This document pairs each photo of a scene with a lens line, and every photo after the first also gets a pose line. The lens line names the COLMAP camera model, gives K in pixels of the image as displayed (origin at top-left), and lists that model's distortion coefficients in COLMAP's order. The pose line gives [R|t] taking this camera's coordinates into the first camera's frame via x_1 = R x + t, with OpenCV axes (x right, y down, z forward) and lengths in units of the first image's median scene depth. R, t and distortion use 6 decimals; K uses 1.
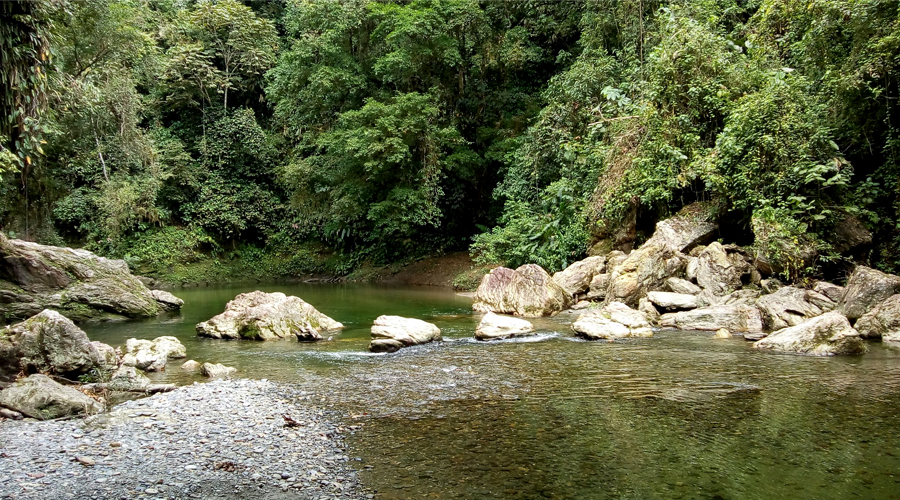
lens RADIAL K [[824.3, 0, 444.7], [0, 824.3, 242.3], [0, 0, 1]] dist [0.015967, 0.000000]
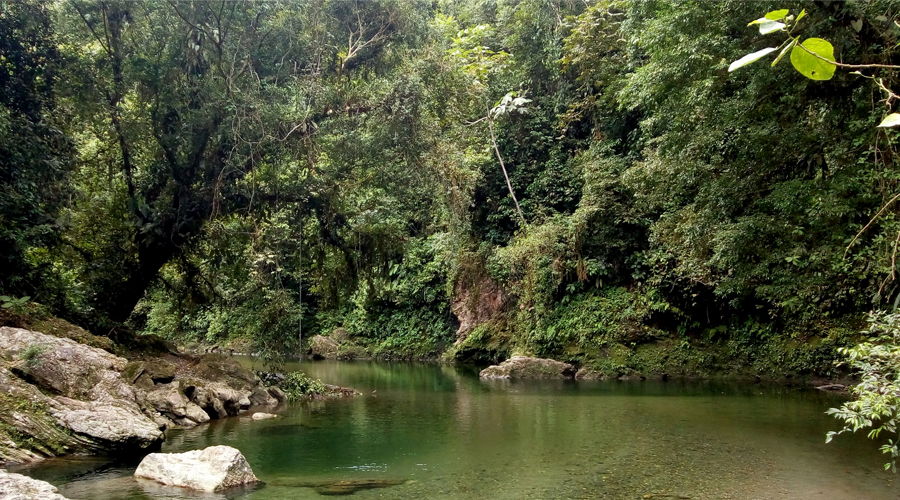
lens RADIAL K [[824.3, 0, 436.9], [0, 824.3, 300.6], [0, 0, 1]] dist [0.015967, 0.000000]
pose [[0.614111, 0.006264, -0.789195, 0.109059], [-0.010732, 0.999942, -0.000415, -0.006925], [0.789147, 0.008725, 0.614143, 0.488370]]
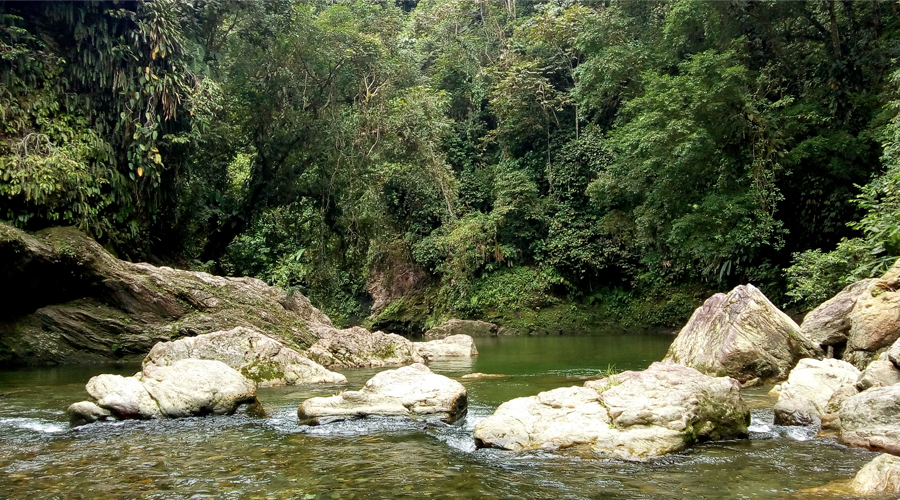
lens RADIAL K [[824.3, 0, 430.1], [0, 824.3, 216.0], [0, 0, 1]] dist [0.015967, 0.000000]
pose [[0.800858, -0.061409, -0.595698, 0.128056], [-0.000083, 0.994717, -0.102655, 0.018323], [0.598854, 0.082262, 0.796622, 0.229697]]
